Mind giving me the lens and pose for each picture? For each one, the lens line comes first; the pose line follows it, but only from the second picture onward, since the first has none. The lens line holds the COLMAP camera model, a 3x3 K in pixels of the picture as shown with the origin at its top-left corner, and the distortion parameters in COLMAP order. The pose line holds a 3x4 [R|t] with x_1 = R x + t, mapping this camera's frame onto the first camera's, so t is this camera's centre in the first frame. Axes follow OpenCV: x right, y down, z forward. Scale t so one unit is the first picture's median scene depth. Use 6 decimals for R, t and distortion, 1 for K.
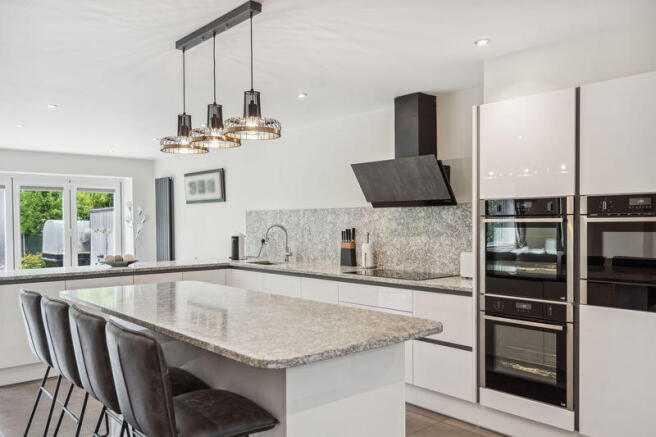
lens RADIAL K [[542.4, 0, 329.4], [0, 542.4, 223.2], [0, 0, 1]] dist [0.007470, -0.000342]
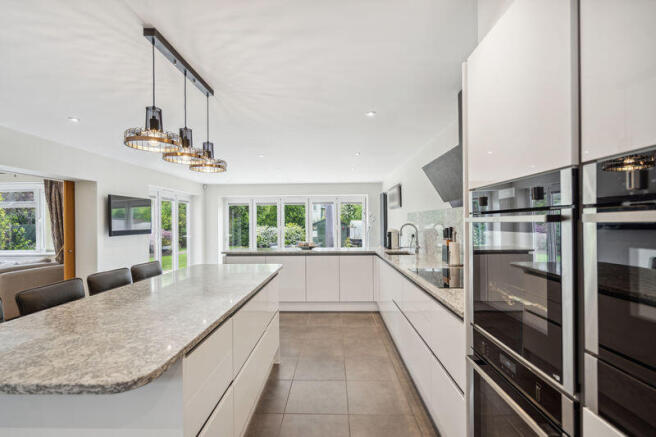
lens RADIAL K [[303.8, 0, 325.9], [0, 303.8, 221.1], [0, 0, 1]] dist [0.014178, 0.001591]
pose [[0.732853, -0.003854, -0.680377, 0.322141], [0.001795, 0.999991, -0.003731, -0.001305], [0.680385, 0.001513, 0.732853, 0.448073]]
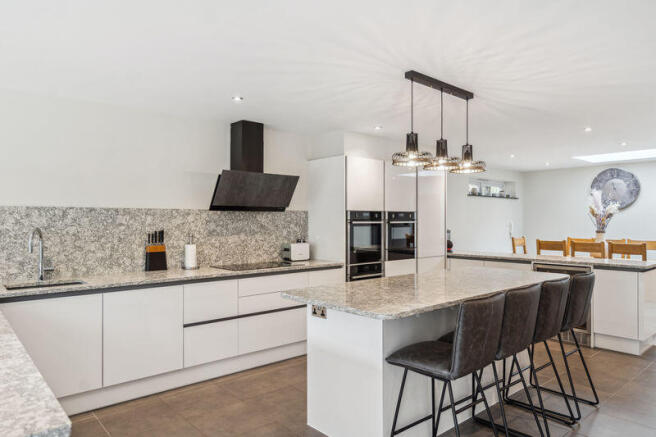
lens RADIAL K [[431.3, 0, 329.4], [0, 431.3, 217.6], [0, 0, 1]] dist [0.003528, 0.000260]
pose [[0.005587, 0.014617, 0.999878, -0.845876], [0.005602, 0.999877, -0.014648, -0.000384], [-0.999969, 0.005683, 0.005504, 0.817341]]
